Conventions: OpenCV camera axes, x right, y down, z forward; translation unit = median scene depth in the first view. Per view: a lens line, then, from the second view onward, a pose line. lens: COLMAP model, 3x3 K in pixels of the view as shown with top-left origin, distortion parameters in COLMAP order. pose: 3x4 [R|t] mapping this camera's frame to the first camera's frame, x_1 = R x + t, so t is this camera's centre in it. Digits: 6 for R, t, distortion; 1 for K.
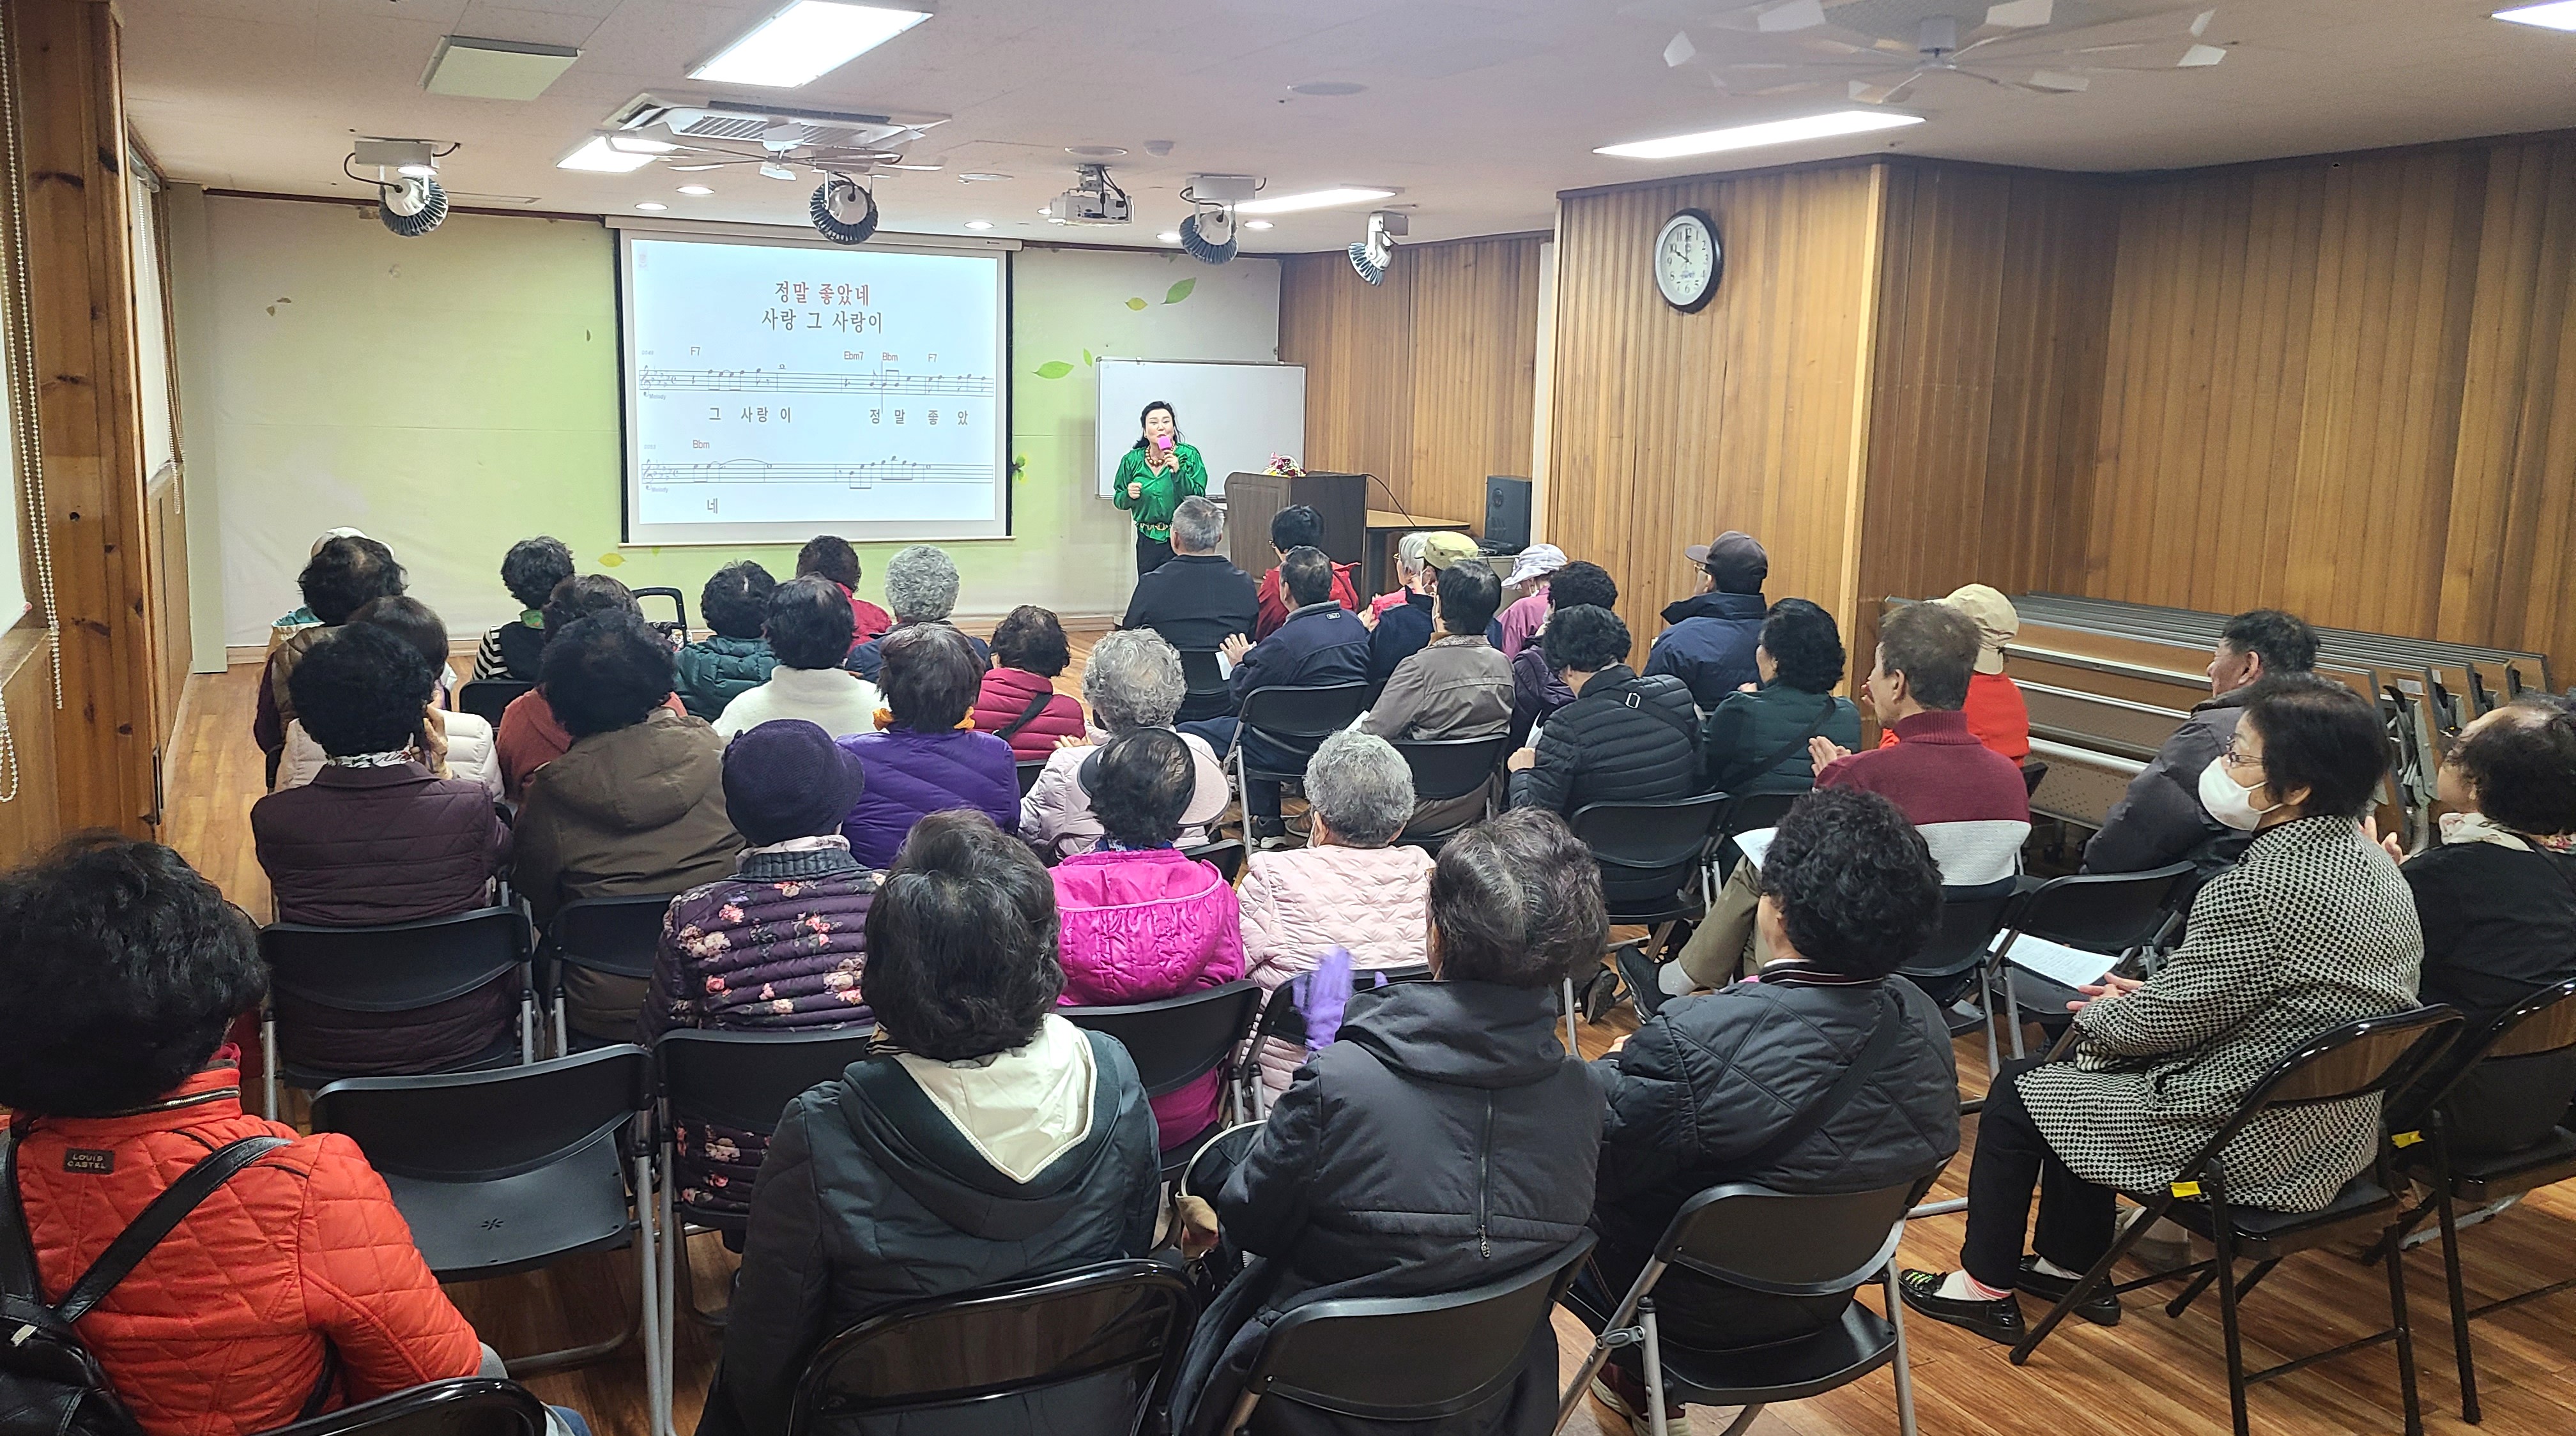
lens RADIAL K [[1950.4, 0, 1287.2], [0, 1950.4, 657.5], [0, 0, 1]] dist [0.038877, -0.003157]
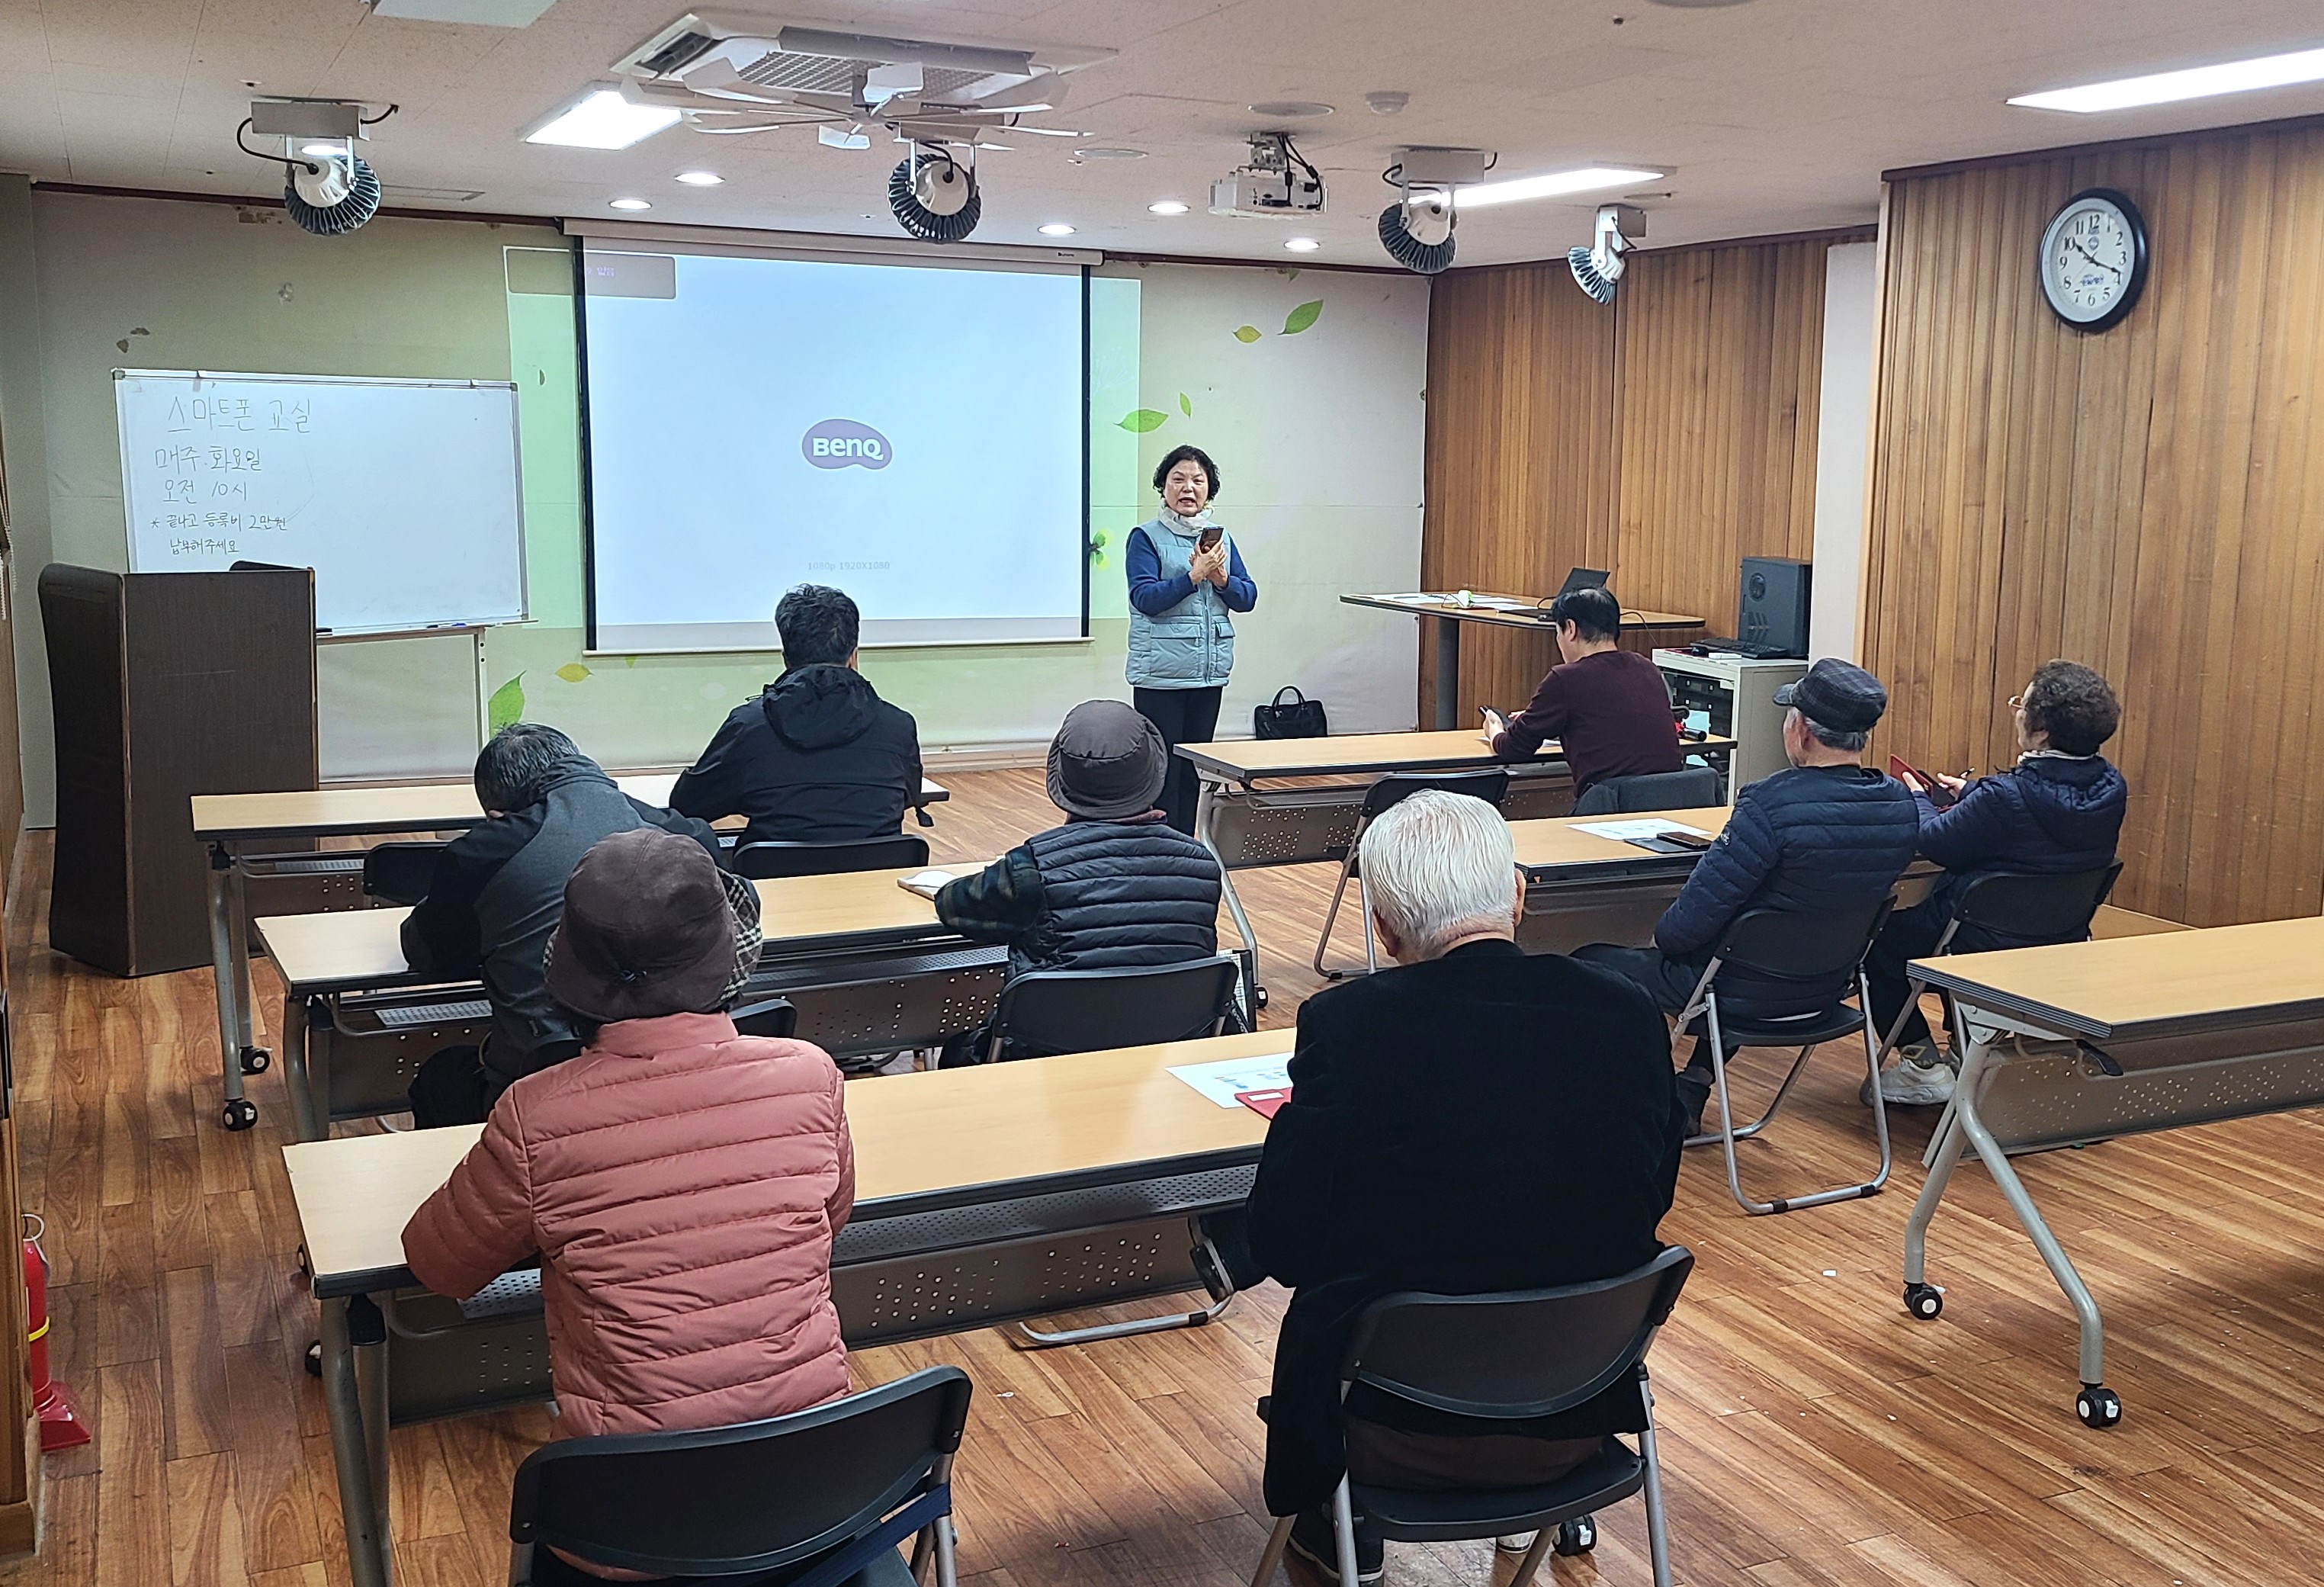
lens RADIAL K [[2289.9, 0, 1319.7], [0, 2289.9, 784.3], [0, 0, 1]] dist [0.047645, -0.012347]
pose [[0.999929, -0.005932, 0.010336, -0.091931], [0.005843, 0.999946, 0.008590, -0.017560], [-0.010386, -0.008529, 0.999910, 0.144832]]
